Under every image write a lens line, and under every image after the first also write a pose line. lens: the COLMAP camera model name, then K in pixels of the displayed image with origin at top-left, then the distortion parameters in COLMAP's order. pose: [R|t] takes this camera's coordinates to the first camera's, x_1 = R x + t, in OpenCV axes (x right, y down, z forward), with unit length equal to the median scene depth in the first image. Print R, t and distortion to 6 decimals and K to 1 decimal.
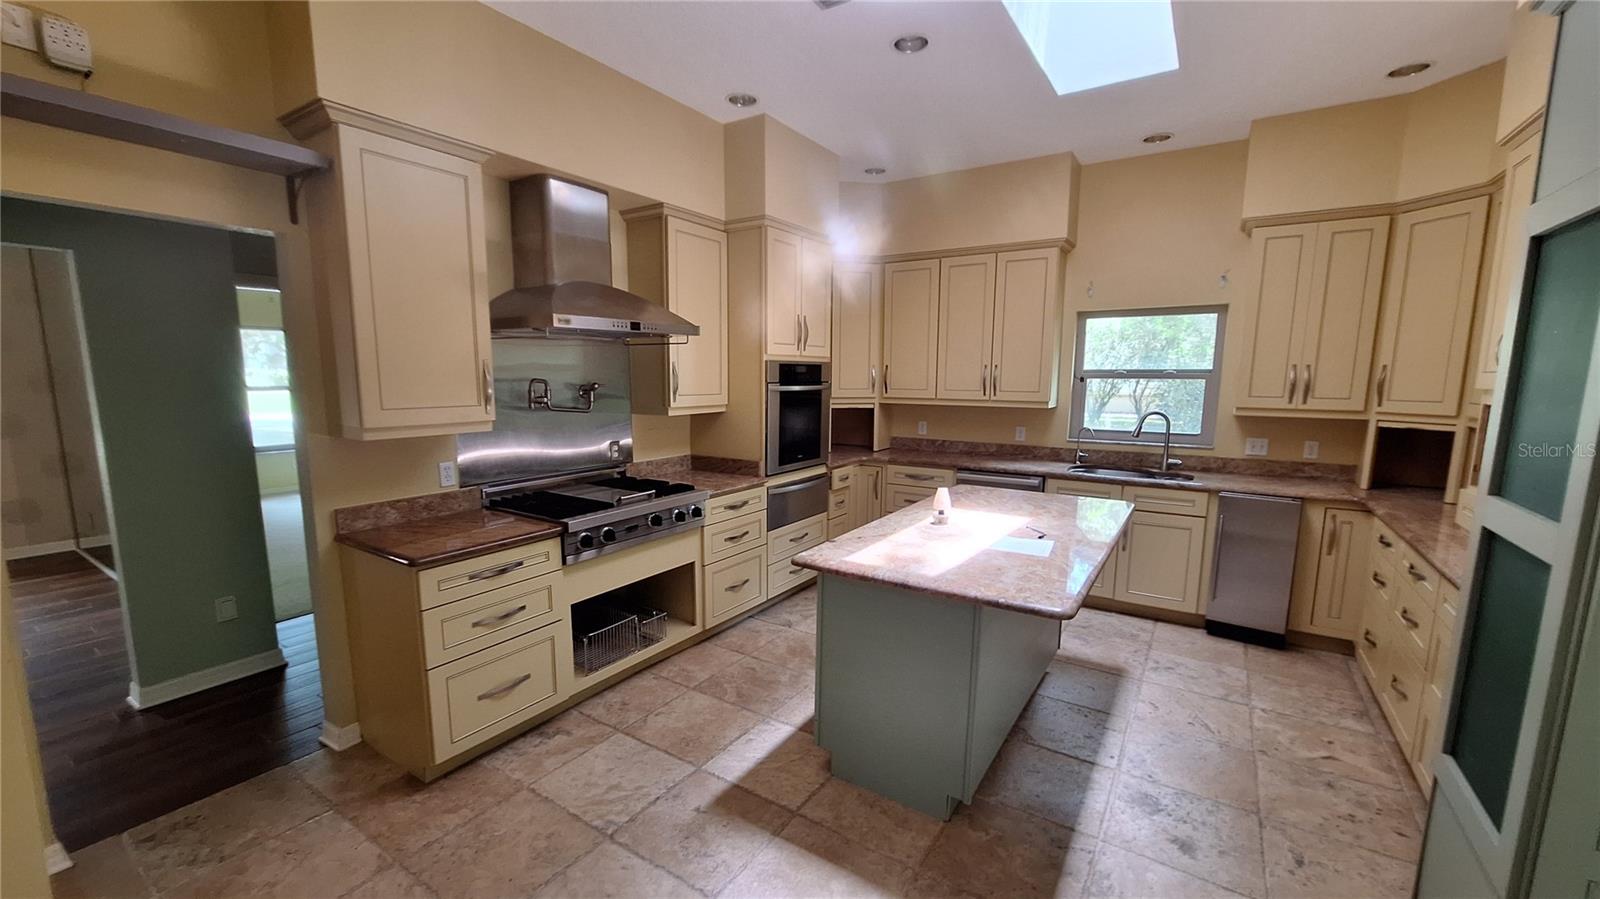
lens RADIAL K [[626.3, 0, 789.2], [0, 626.3, 456.6], [0, 0, 1]] dist [-0.006238, 0.000087]
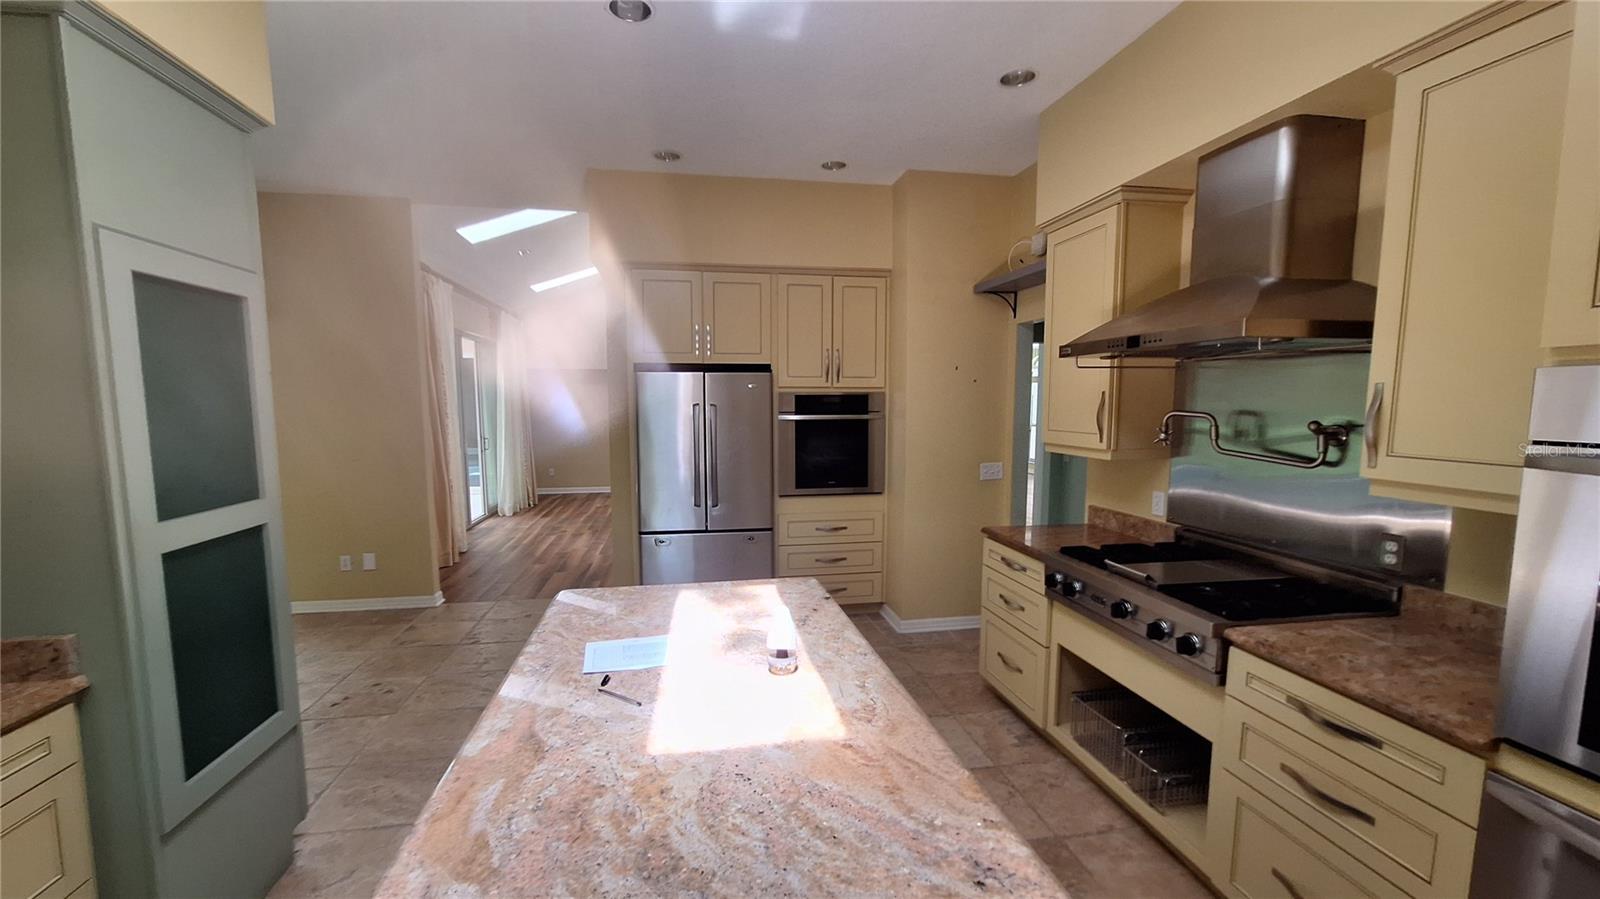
lens RADIAL K [[626.3, 0, 787.0], [0, 626.3, 457.9], [0, 0, 1]] dist [-0.006238, 0.000087]
pose [[-0.714161, 0.064400, -0.697013, 0.694890], [-0.096738, 0.977123, 0.189399, -0.212304], [0.693265, 0.202689, -0.691593, 1.516572]]
